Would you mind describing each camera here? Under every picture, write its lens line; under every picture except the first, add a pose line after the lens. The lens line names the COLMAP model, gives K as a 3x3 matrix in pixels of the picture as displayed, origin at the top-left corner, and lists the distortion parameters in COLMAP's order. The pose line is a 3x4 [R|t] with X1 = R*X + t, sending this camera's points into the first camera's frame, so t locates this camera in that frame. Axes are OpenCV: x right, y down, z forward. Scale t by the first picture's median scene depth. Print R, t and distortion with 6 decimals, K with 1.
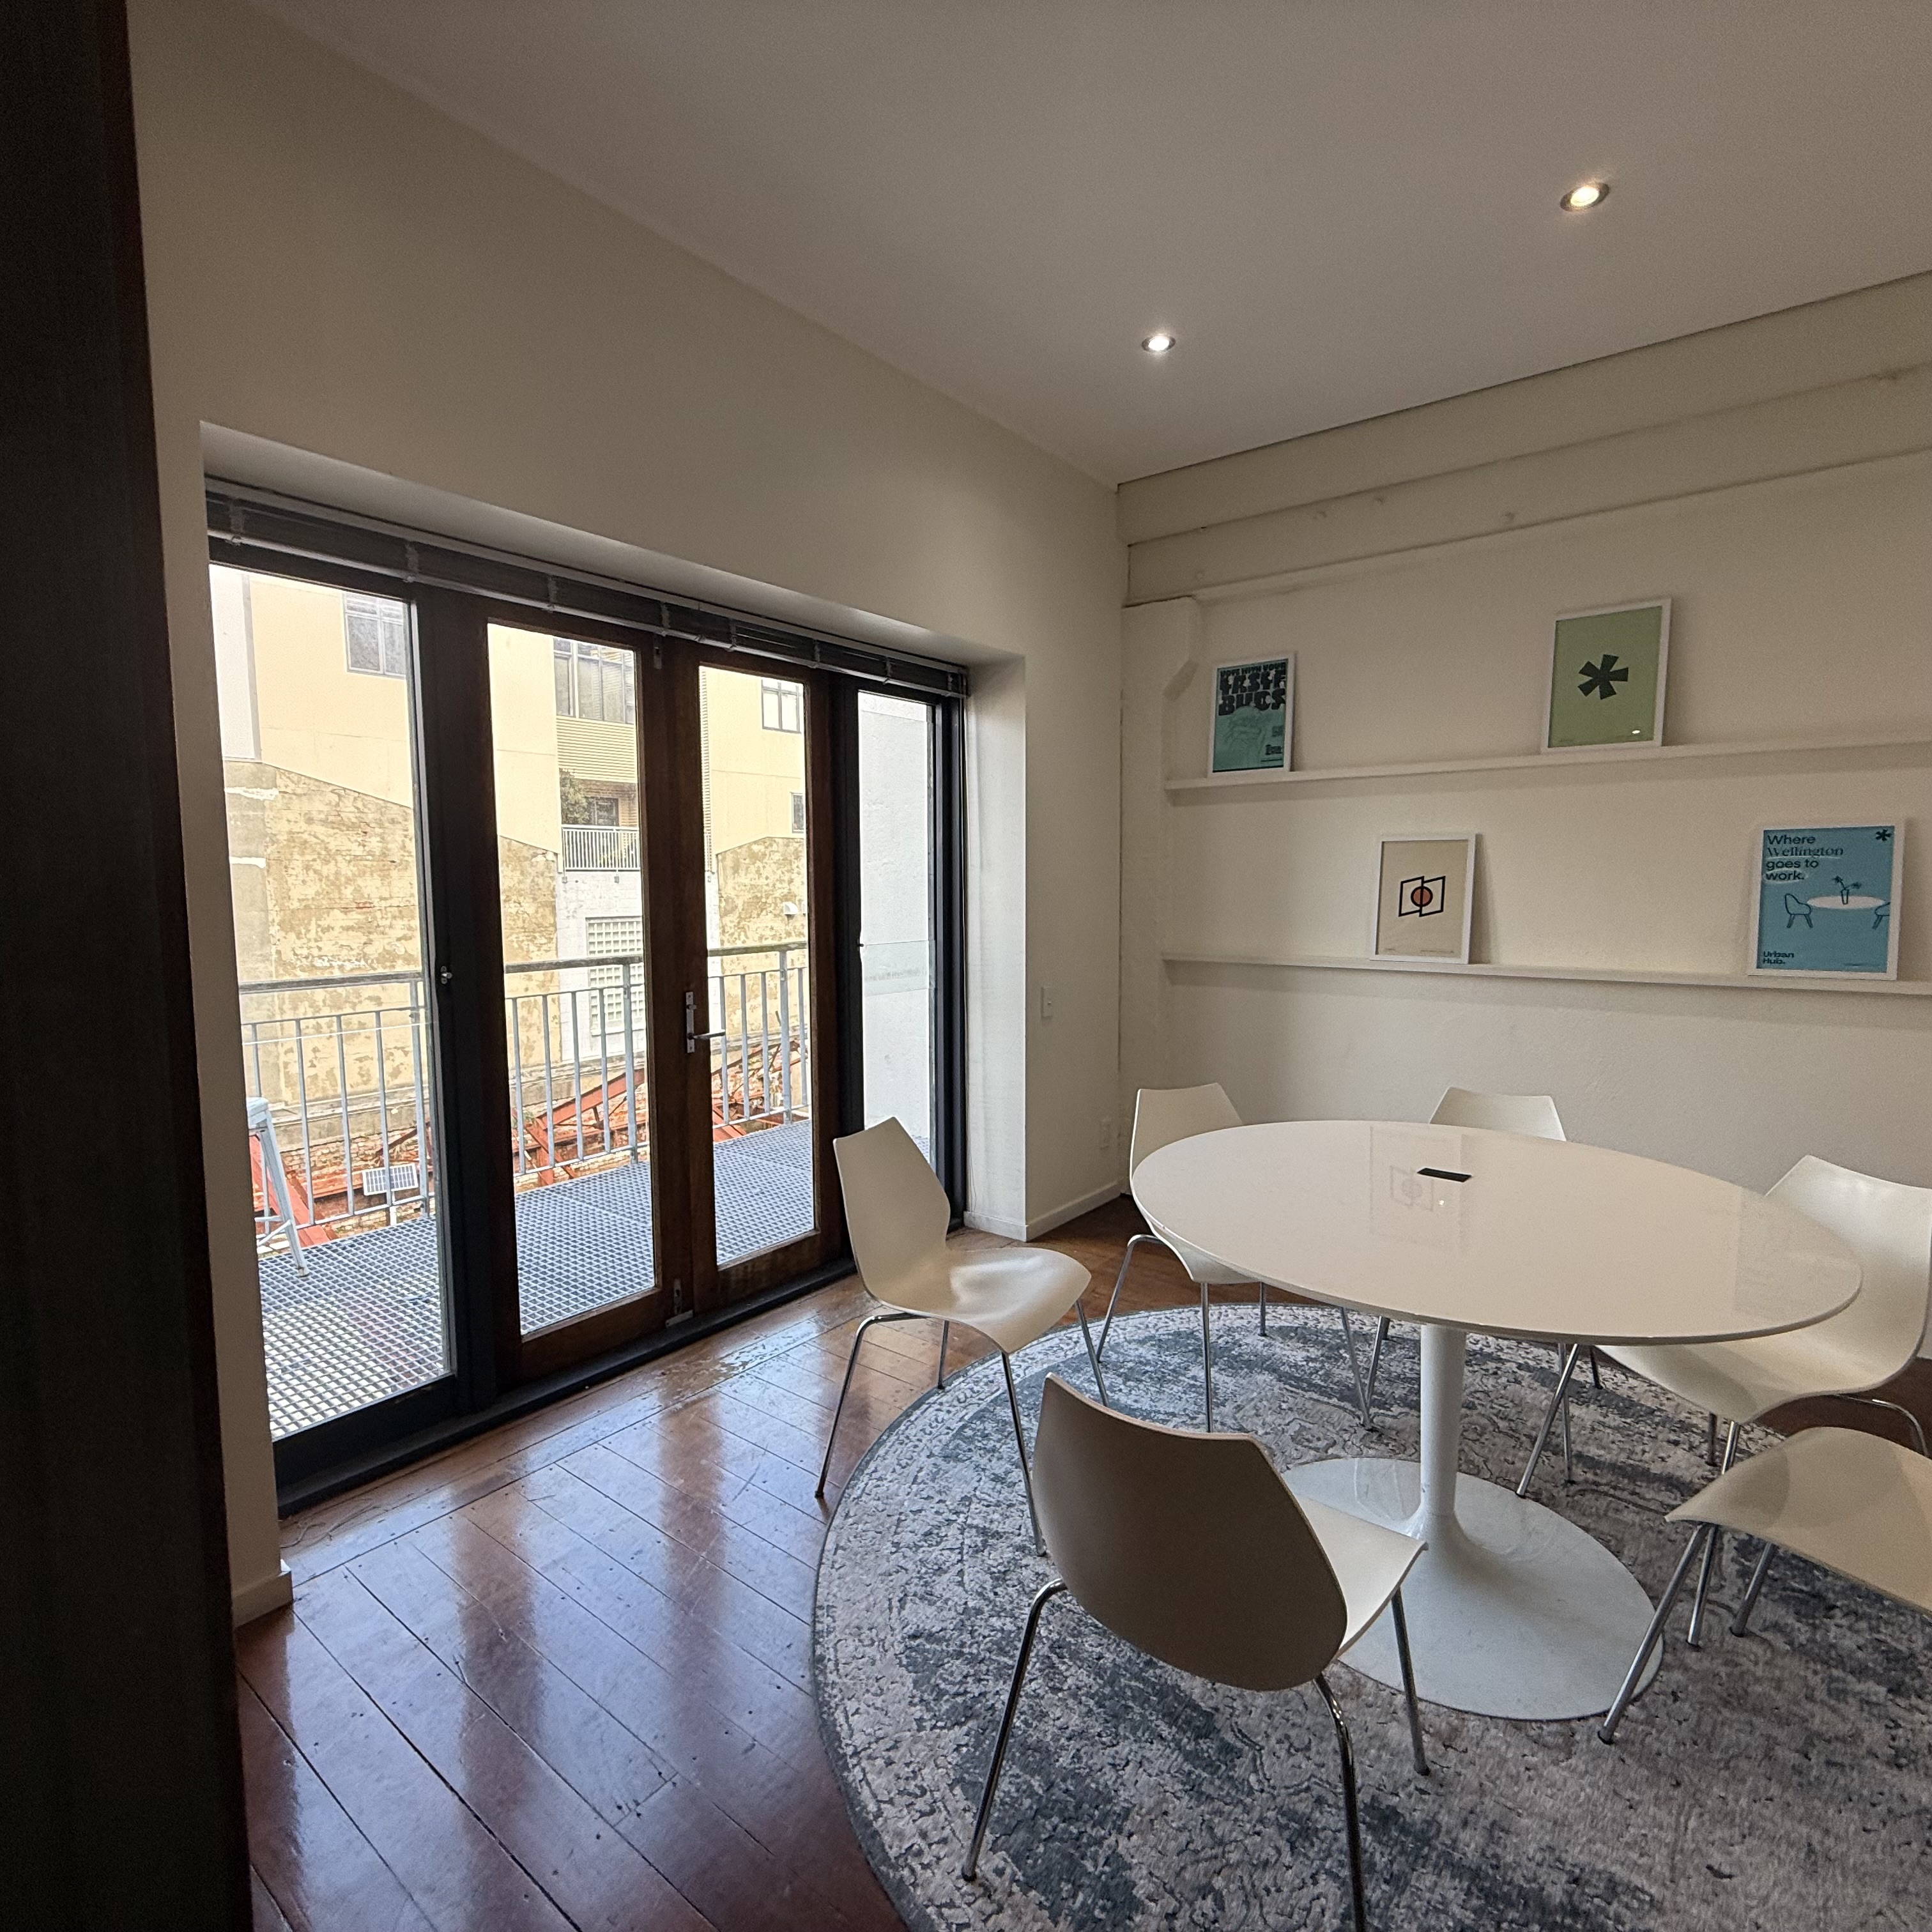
lens RADIAL K [[1019.9, 0, 961.7], [0, 1019.9, 968.3], [0, 0, 1]] dist [0.004604, -0.002726]
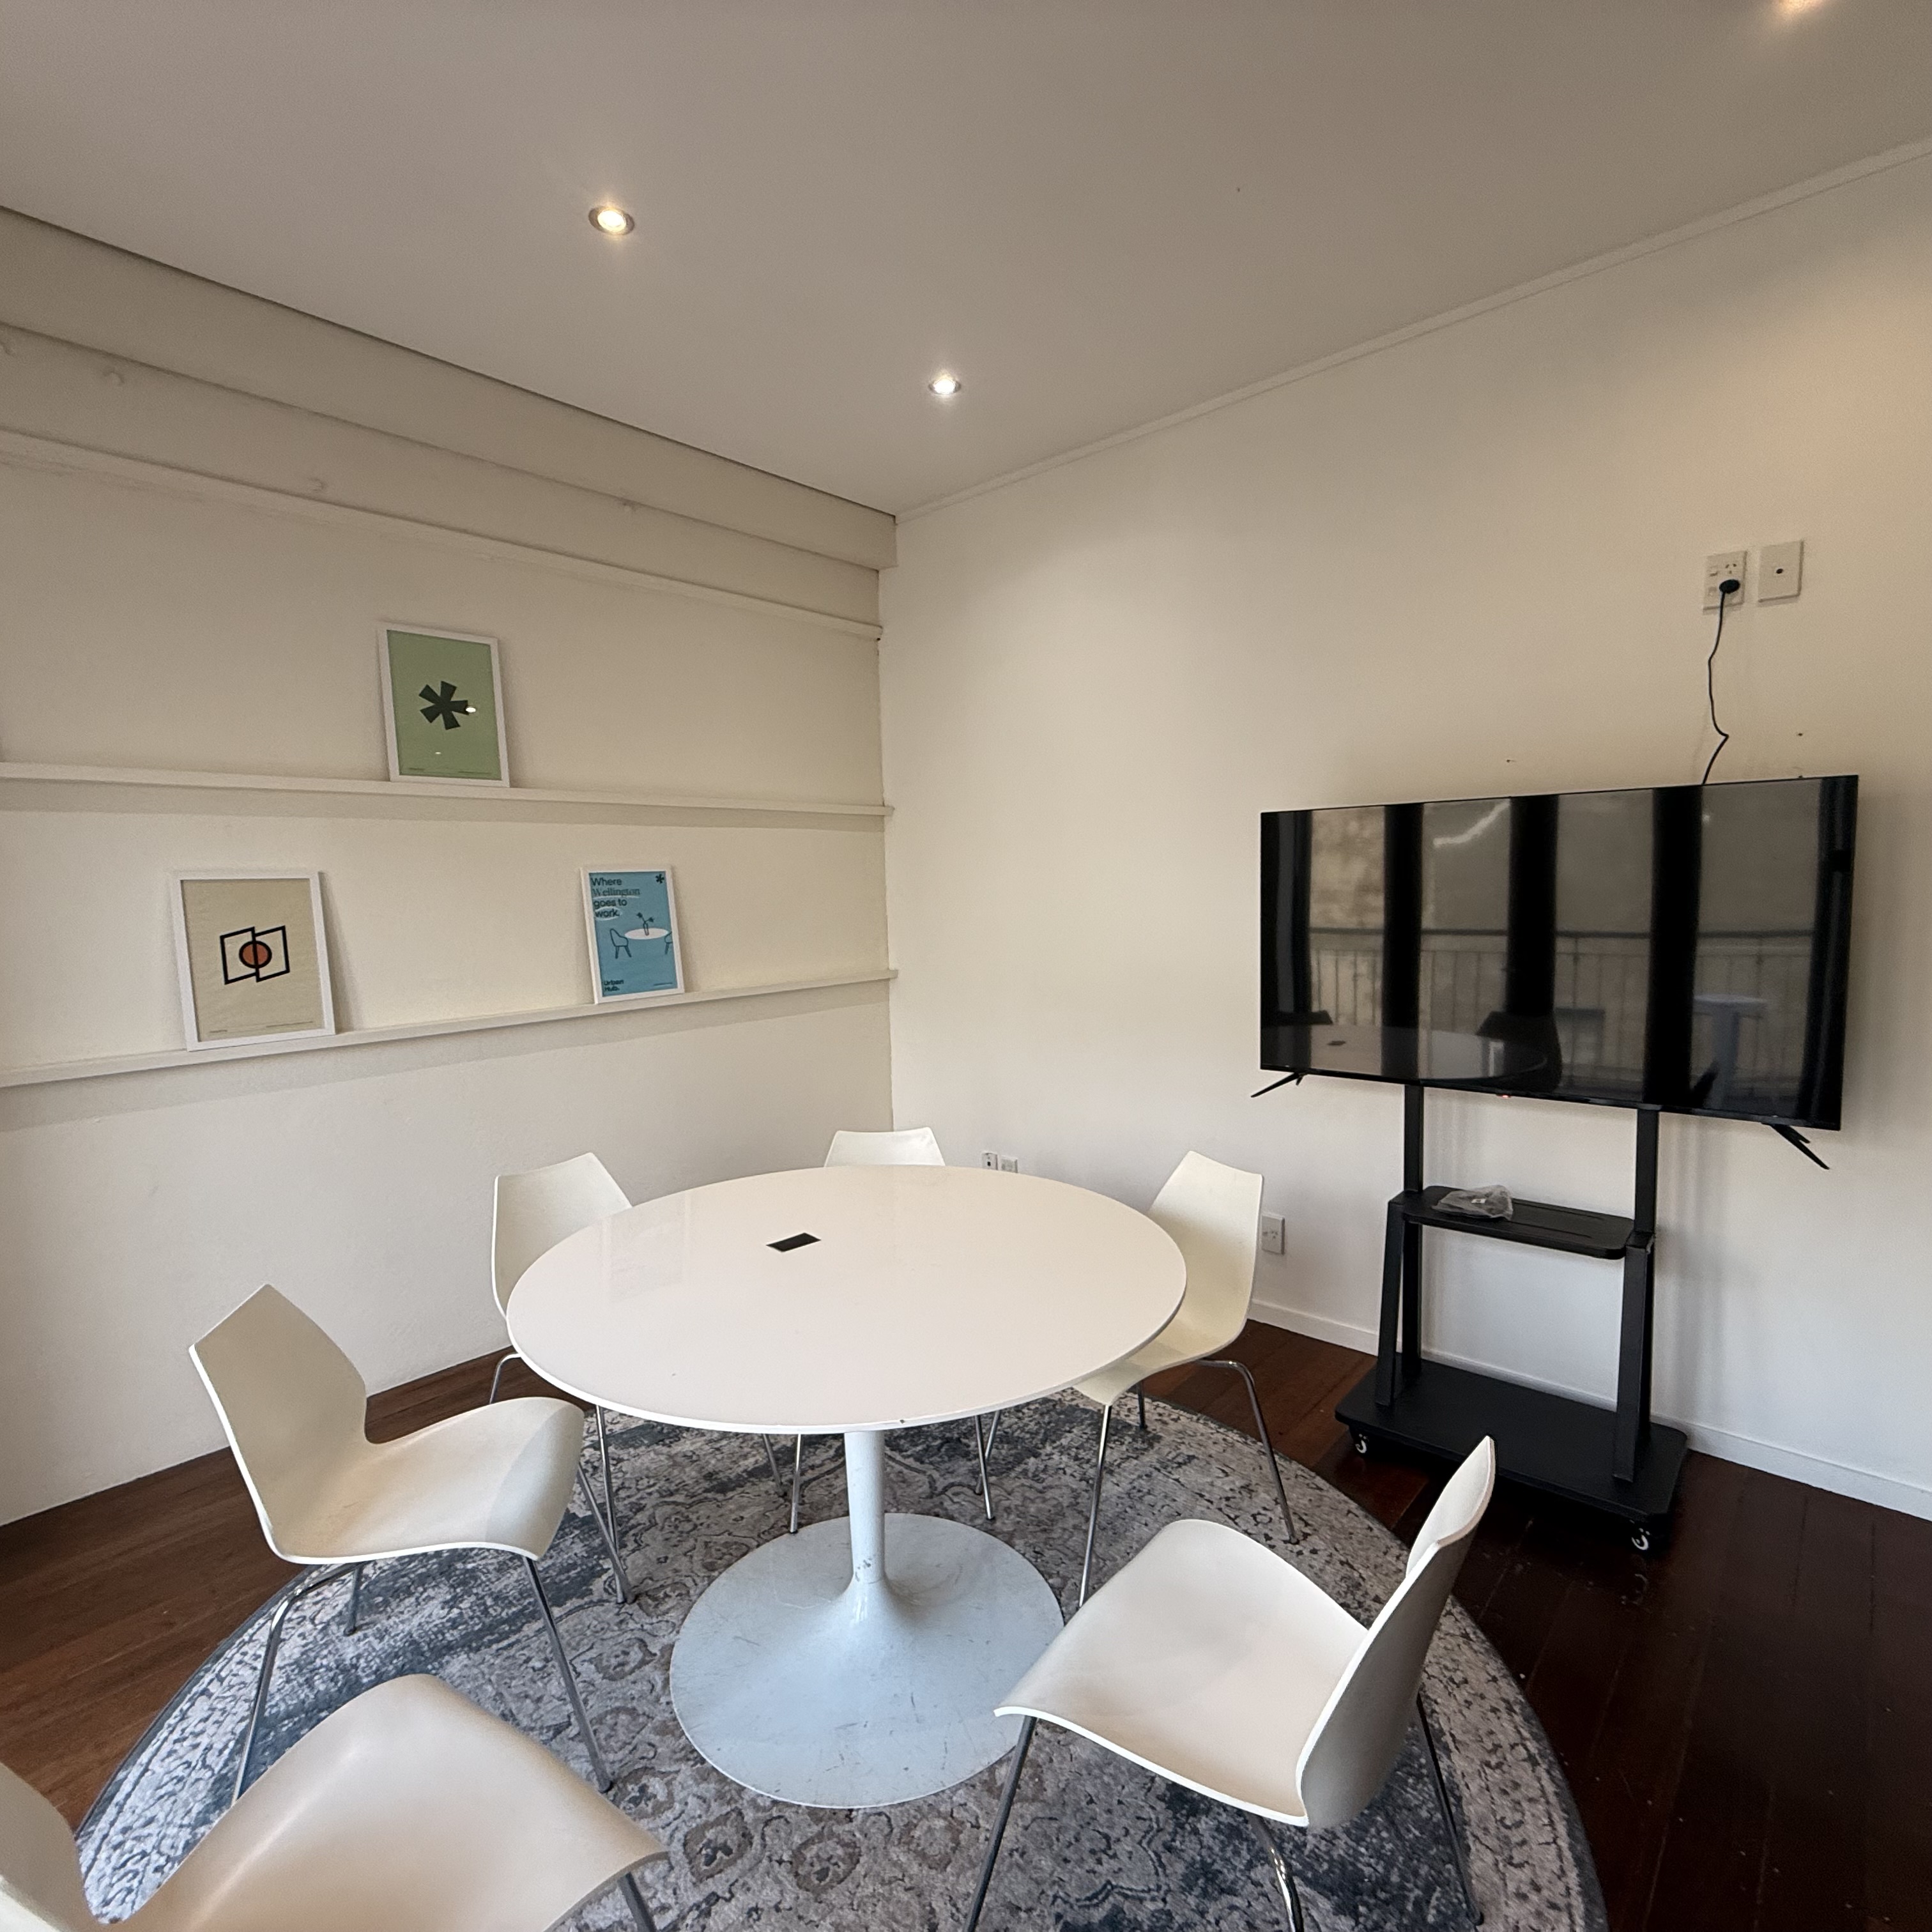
lens RADIAL K [[1019.9, 0, 961.7], [0, 1019.9, 968.3], [0, 0, 1]] dist [0.004604, -0.002726]
pose [[0.075666, -0.083429, 0.993637, -0.297280], [0.111287, 0.990975, 0.074731, -0.070382], [-0.990904, 0.104925, 0.084267, 0.515855]]
